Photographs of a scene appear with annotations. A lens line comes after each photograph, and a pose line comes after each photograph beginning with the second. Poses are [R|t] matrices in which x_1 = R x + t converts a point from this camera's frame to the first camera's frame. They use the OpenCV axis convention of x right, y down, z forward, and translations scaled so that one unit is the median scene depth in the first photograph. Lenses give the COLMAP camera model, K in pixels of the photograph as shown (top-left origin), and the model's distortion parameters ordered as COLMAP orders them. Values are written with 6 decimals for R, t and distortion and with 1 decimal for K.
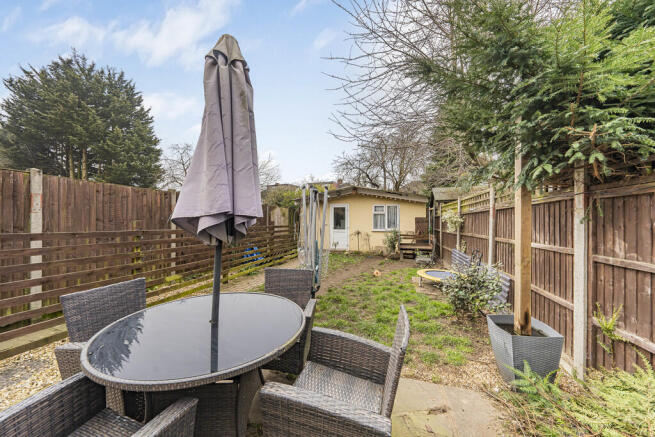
lens RADIAL K [[231.0, 0, 326.2], [0, 231.0, 219.9], [0, 0, 1]] dist [-0.002461, -0.000111]
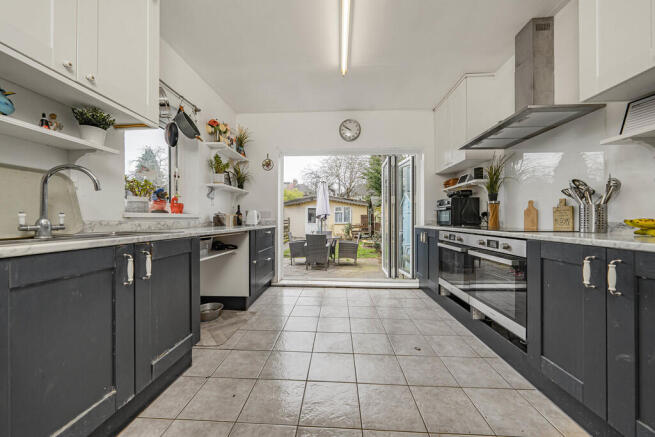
lens RADIAL K [[231.0, 0, 327.1], [0, 231.0, 219.2], [0, 0, 1]] dist [-0.002461, -0.000111]
pose [[0.974183, -0.005594, 0.225692, -0.202089], [0.002612, 0.999905, 0.013509, -0.003206], [-0.225747, -0.012570, 0.974105, -0.504332]]
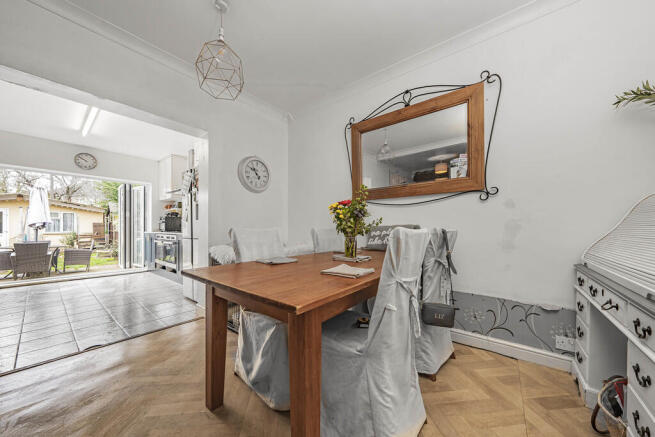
lens RADIAL K [[231.0, 0, 325.9], [0, 231.0, 229.0], [0, 0, 1]] dist [-0.002461, -0.000111]
pose [[0.391791, -0.006182, 0.920033, -0.328618], [-0.012320, 0.999853, 0.011965, -0.007413], [-0.919972, -0.016023, 0.391657, -0.802591]]
